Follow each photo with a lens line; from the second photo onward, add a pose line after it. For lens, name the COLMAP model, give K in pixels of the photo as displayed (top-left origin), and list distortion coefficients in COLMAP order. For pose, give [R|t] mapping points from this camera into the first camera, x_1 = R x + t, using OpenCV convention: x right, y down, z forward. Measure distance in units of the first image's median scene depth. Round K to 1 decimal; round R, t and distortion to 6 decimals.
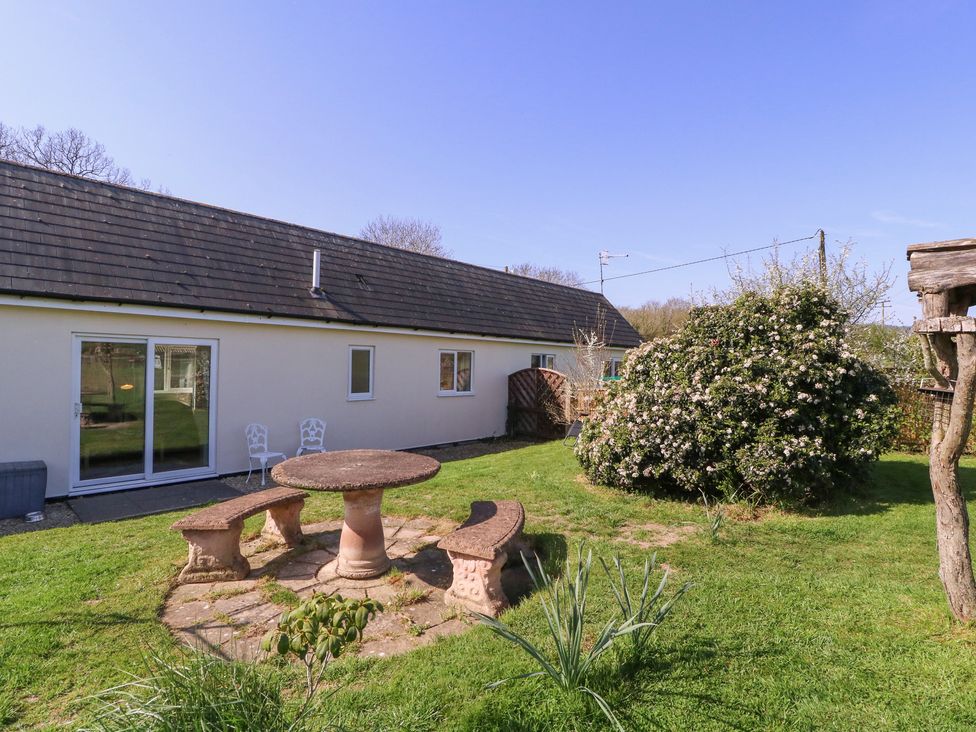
lens RADIAL K [[515.2, 0, 479.2], [0, 515.2, 360.4], [0, 0, 1]] dist [-0.009552, -0.008388]
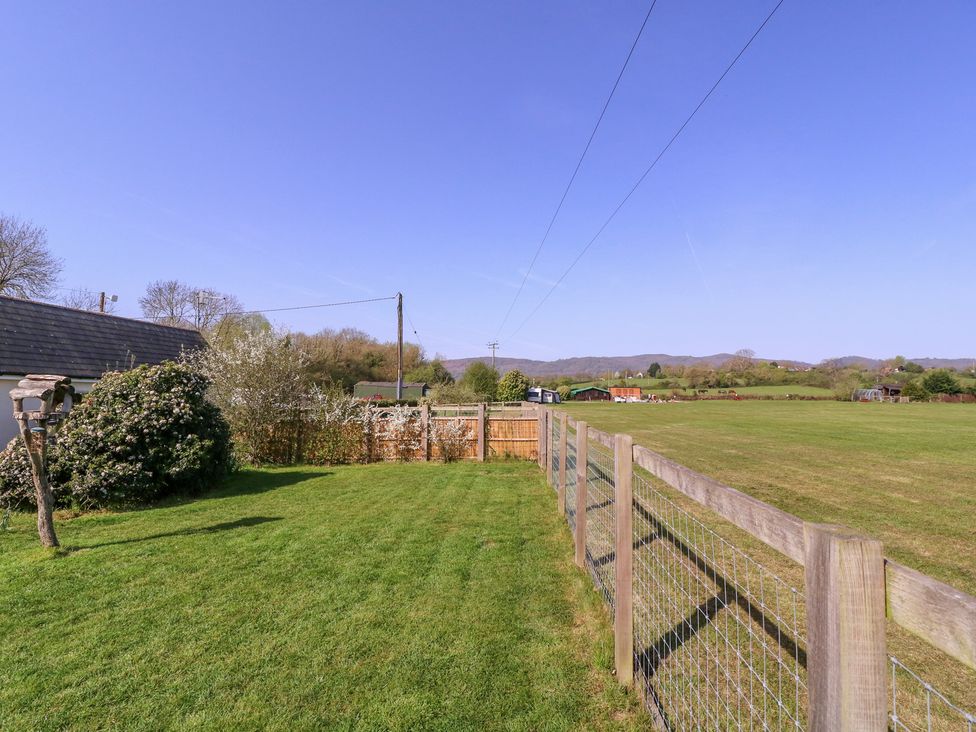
lens RADIAL K [[515.2, 0, 497.4], [0, 515.2, 355.5], [0, 0, 1]] dist [-0.009552, -0.008388]
pose [[0.820856, 0.043813, 0.569452, 0.327904], [-0.012184, 0.998170, -0.059234, -0.054106], [-0.571005, 0.041684, 0.819888, -0.498732]]
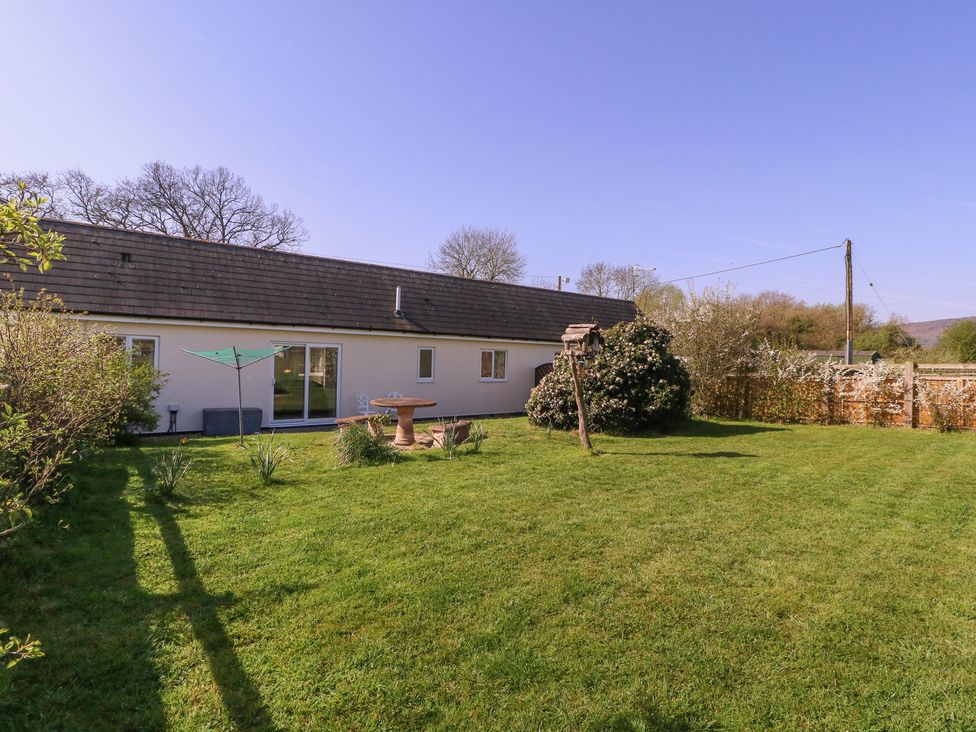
lens RADIAL K [[515.2, 0, 468.0], [0, 515.2, 361.1], [0, 0, 1]] dist [-0.009552, -0.008388]
pose [[0.980332, 0.012322, -0.196969, 0.225084], [-0.009177, 0.999816, 0.016875, -0.015310], [0.197140, -0.014735, 0.980265, -0.556157]]
